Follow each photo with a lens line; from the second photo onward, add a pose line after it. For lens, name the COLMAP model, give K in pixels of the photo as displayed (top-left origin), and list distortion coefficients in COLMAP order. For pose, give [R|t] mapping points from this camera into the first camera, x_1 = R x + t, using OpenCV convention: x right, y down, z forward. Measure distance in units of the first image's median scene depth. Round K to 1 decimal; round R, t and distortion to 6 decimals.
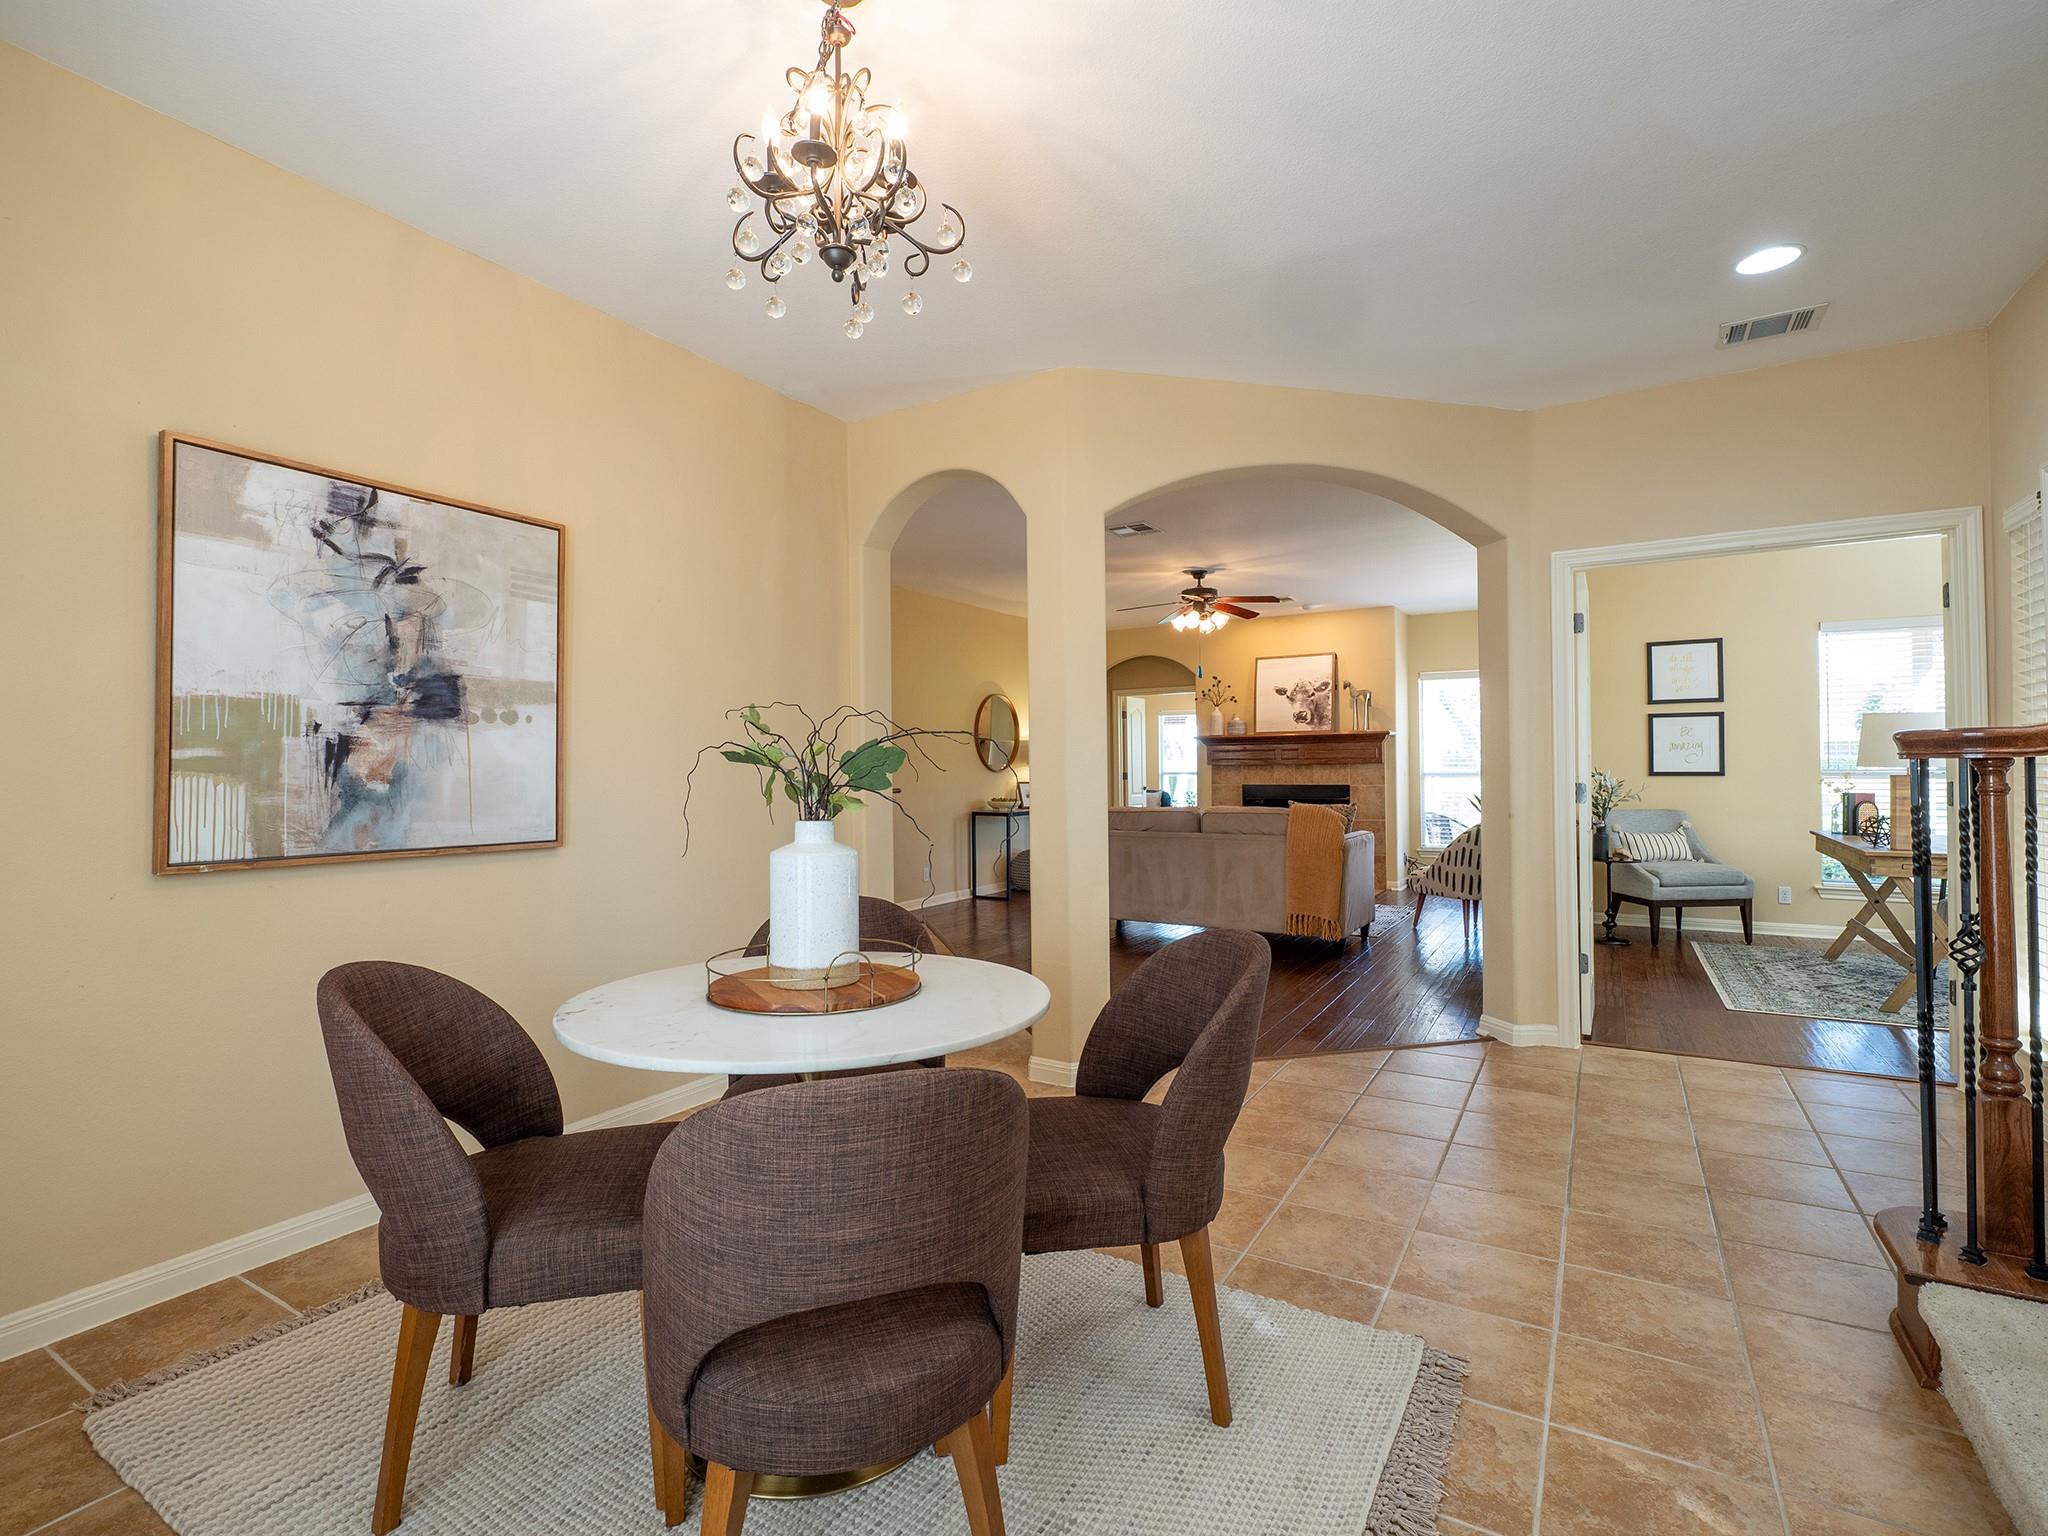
lens RADIAL K [[964.8, 0, 1017.2], [0, 964.8, 761.0], [0, 0, 1]] dist [-0.000985, -0.009670]
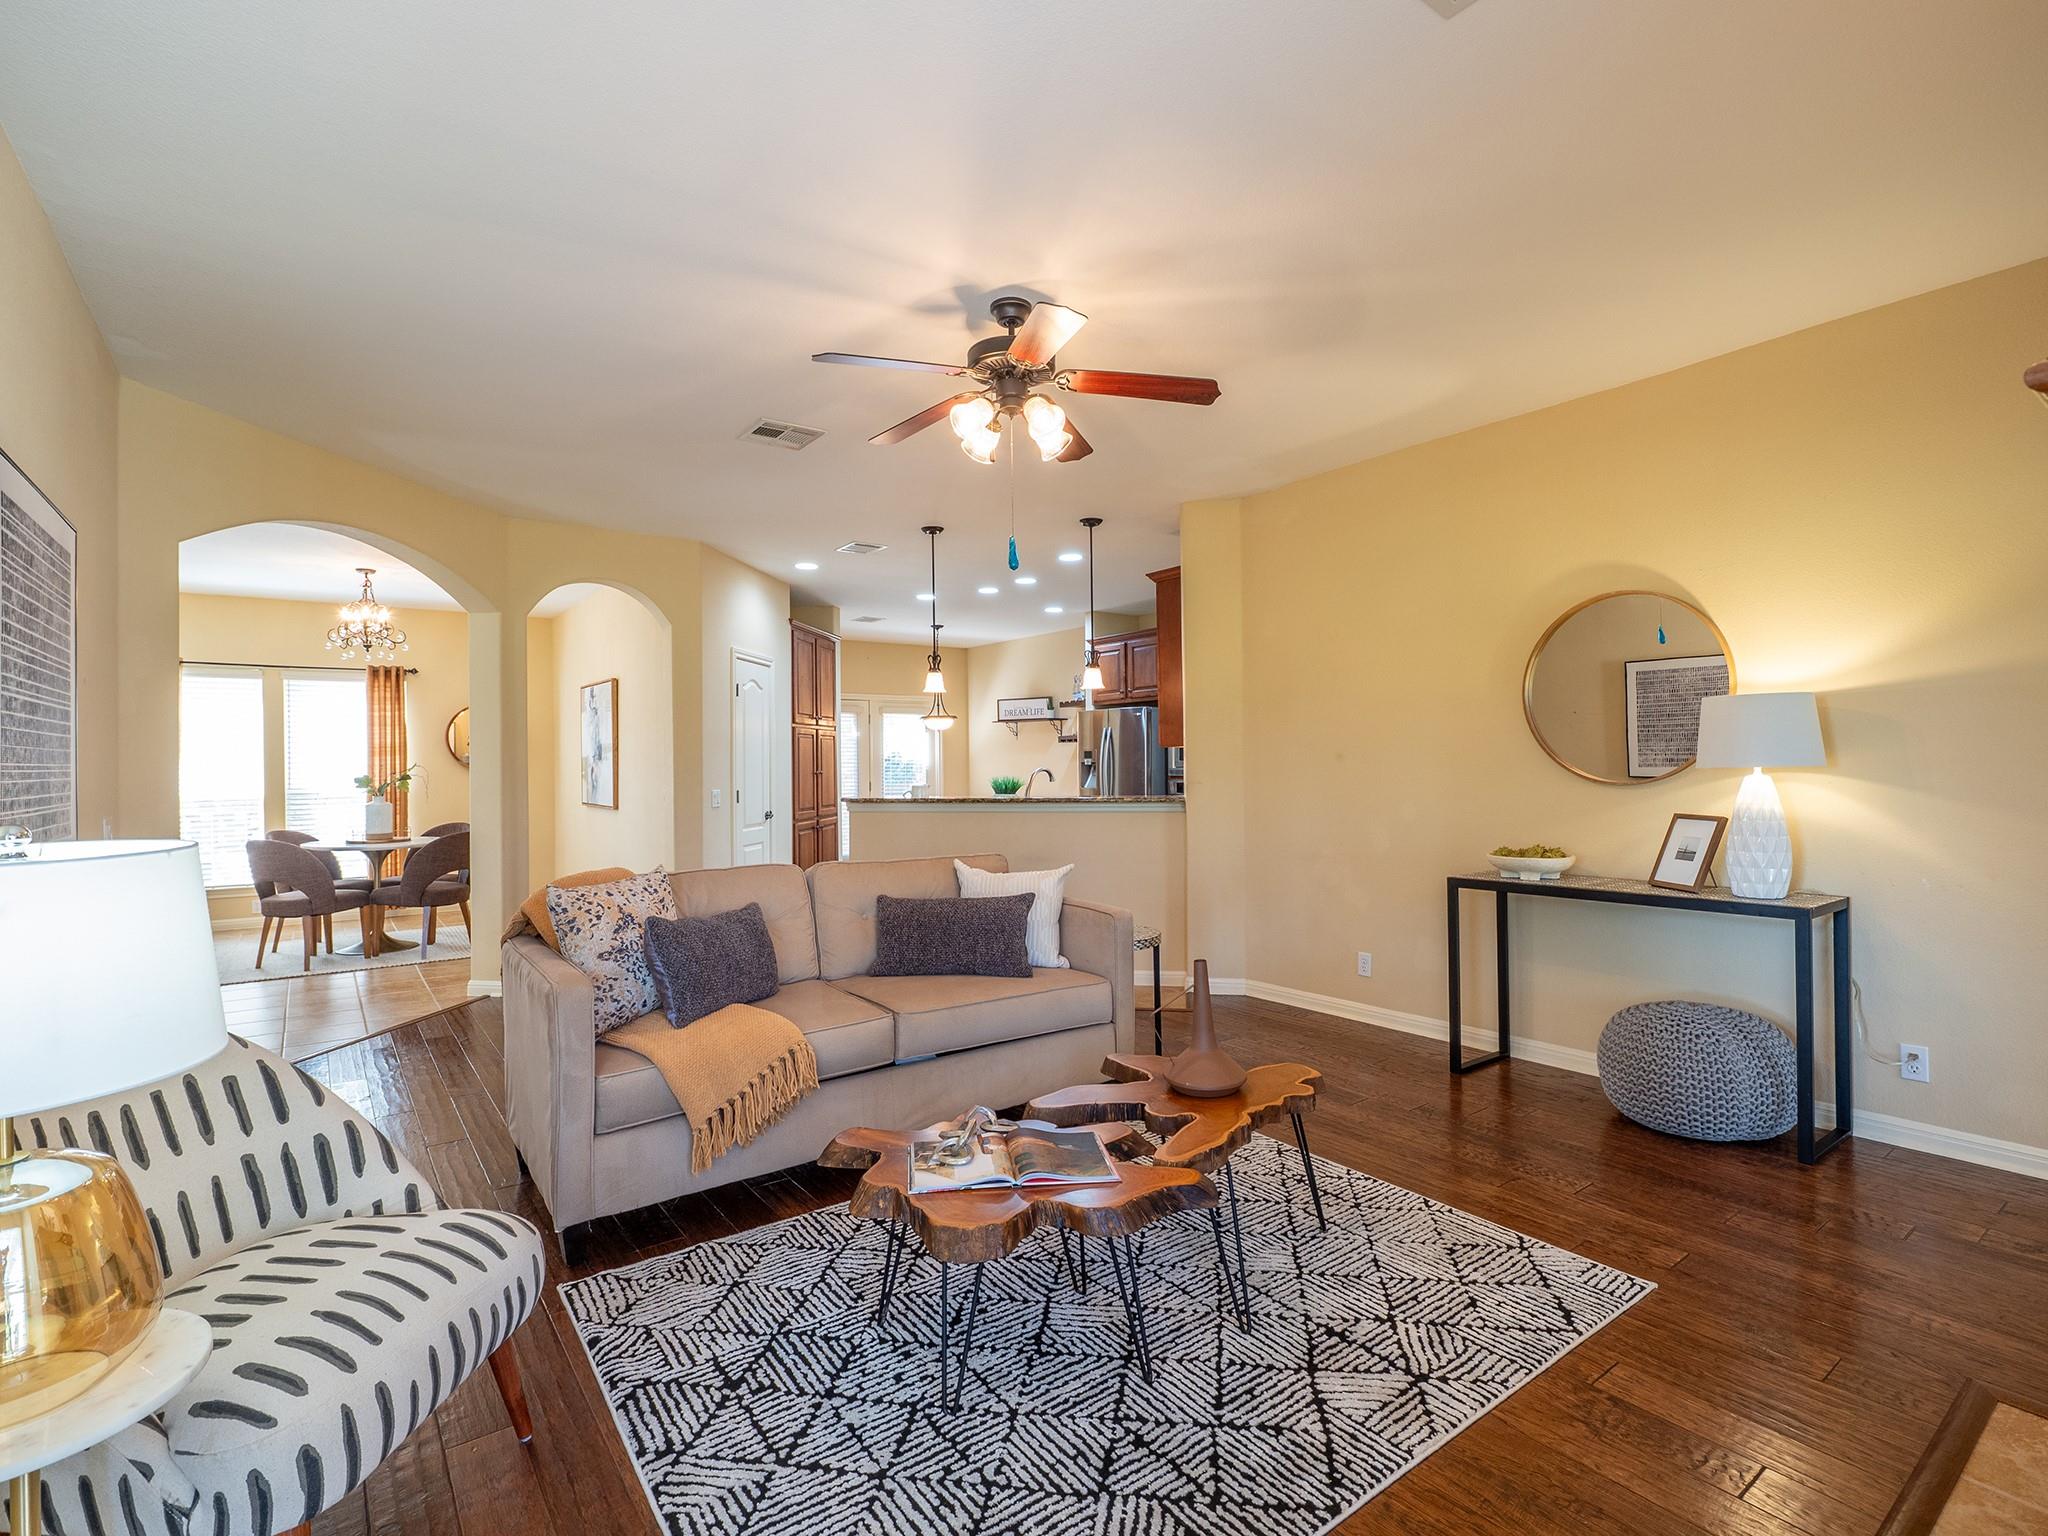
lens RADIAL K [[976.9, 0, 1012.4], [0, 976.9, 762.7], [0, 0, 1]] dist [-0.005975, -0.001540]
pose [[-0.387827, 0.009780, -0.921680, 0.575709], [0.019771, 0.999802, 0.002290, -0.006458], [0.921520, -0.017335, -0.387943, 1.174877]]
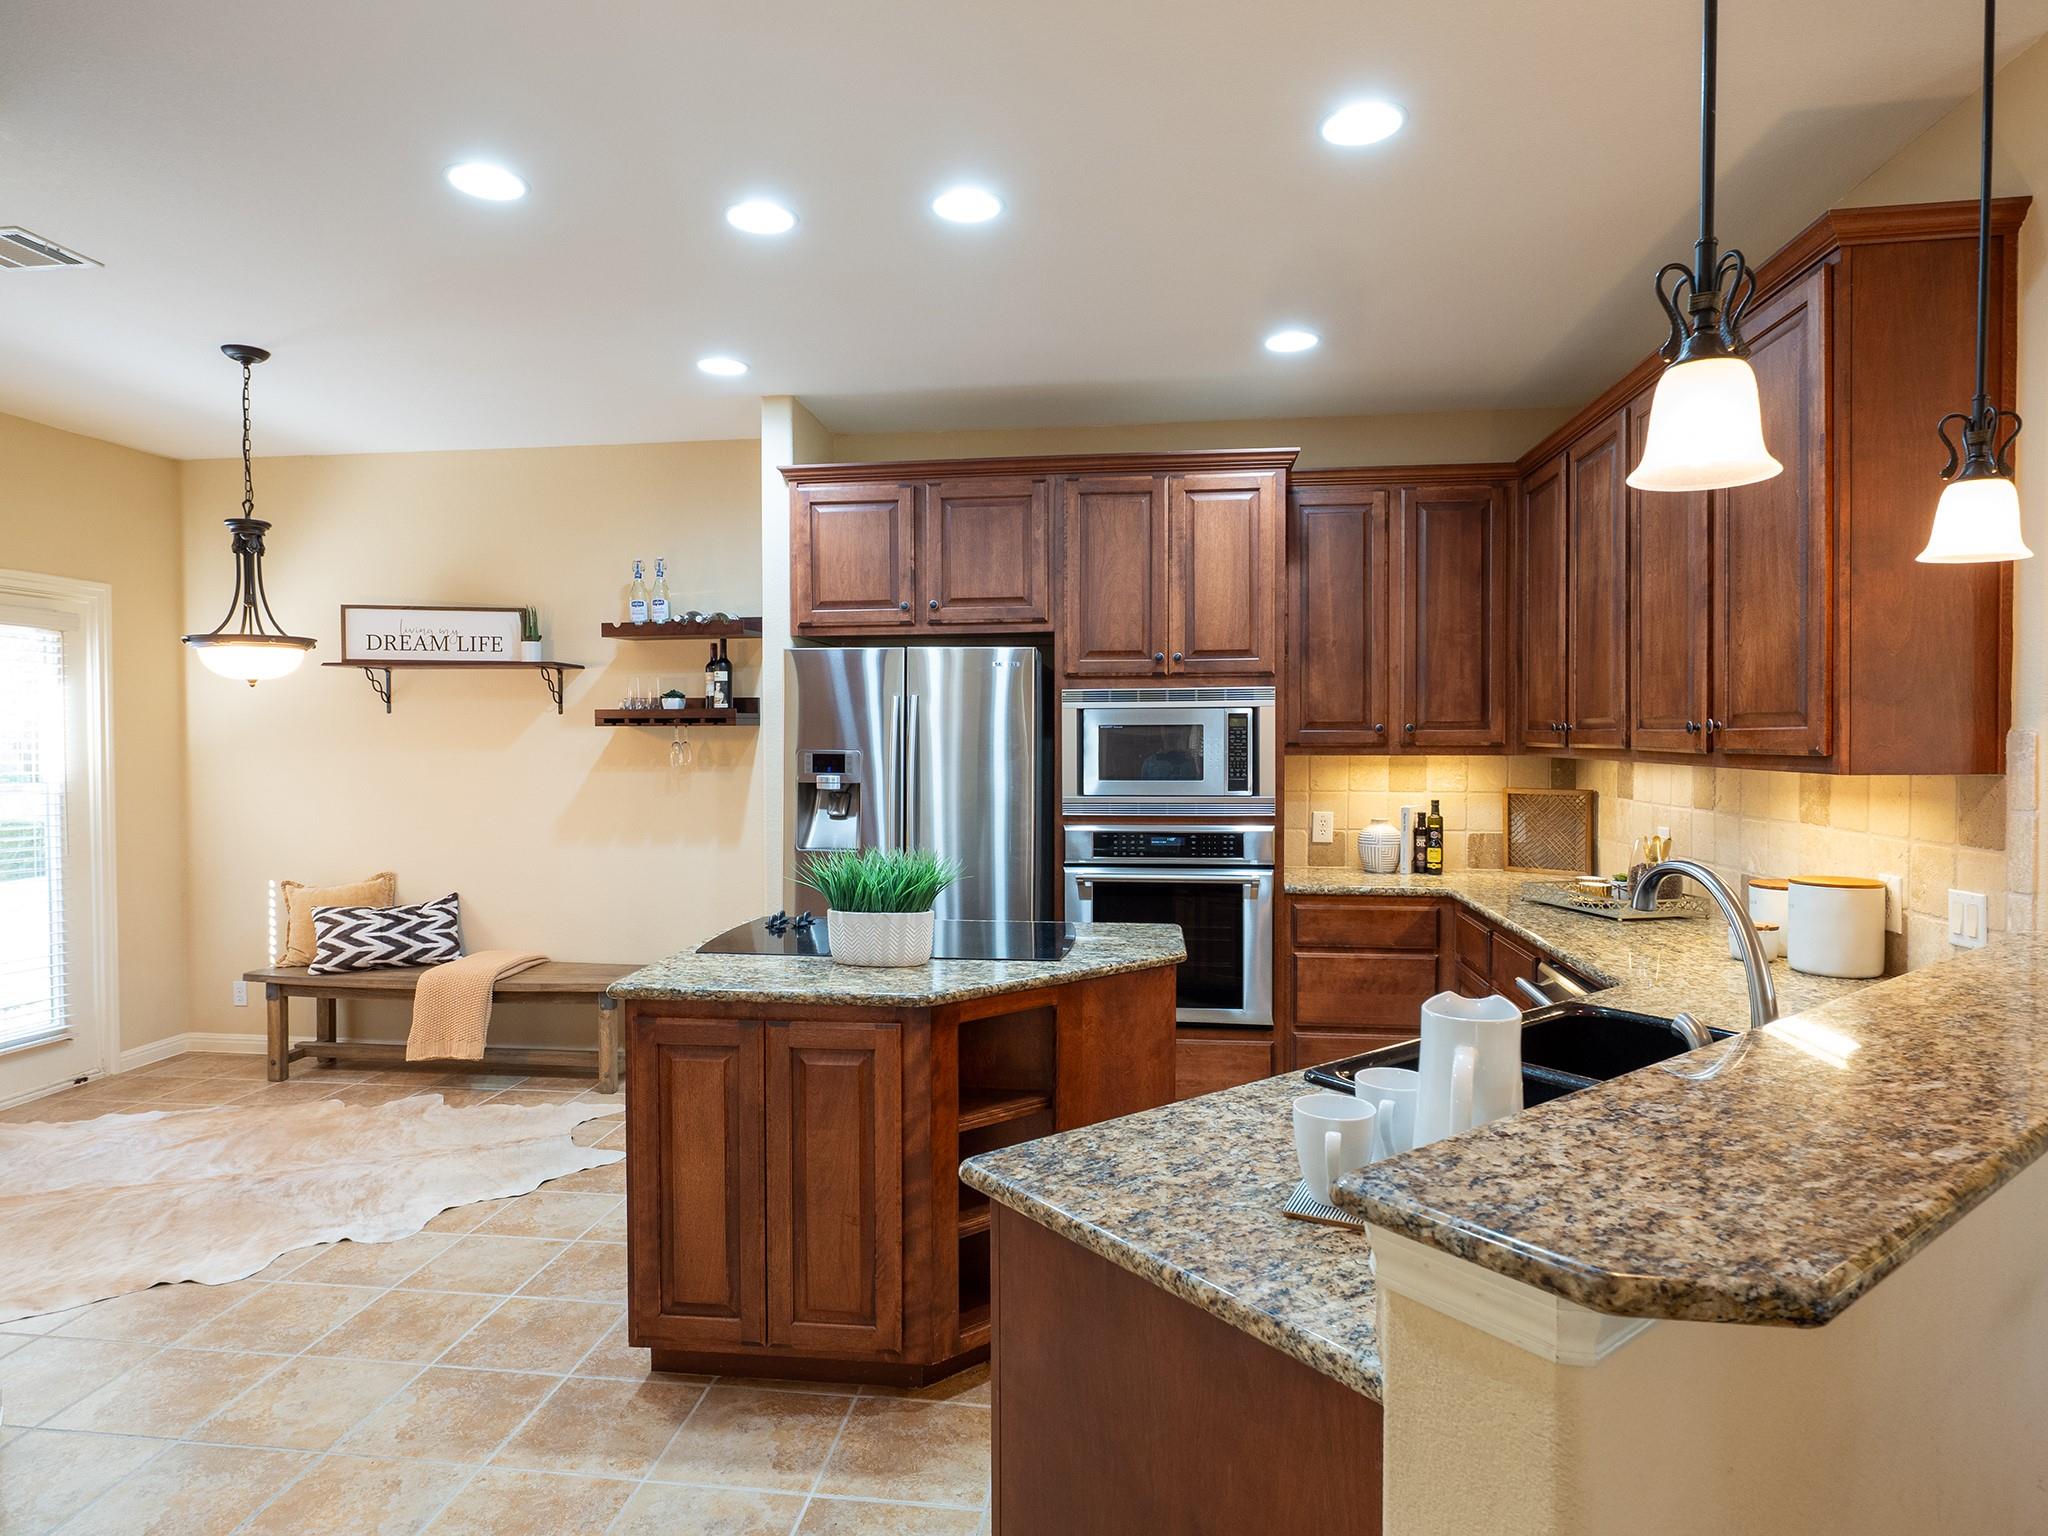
lens RADIAL K [[1173.9, 0, 1024.0], [0, 1173.9, 768.0], [0, 0, 1]] dist [-0.000199, -0.000175]
pose [[0.406088, 0.029447, -0.913359, -0.030607], [0.006123, 0.999371, 0.034943, -0.028353], [0.913813, -0.019783, 0.405652, 0.649113]]
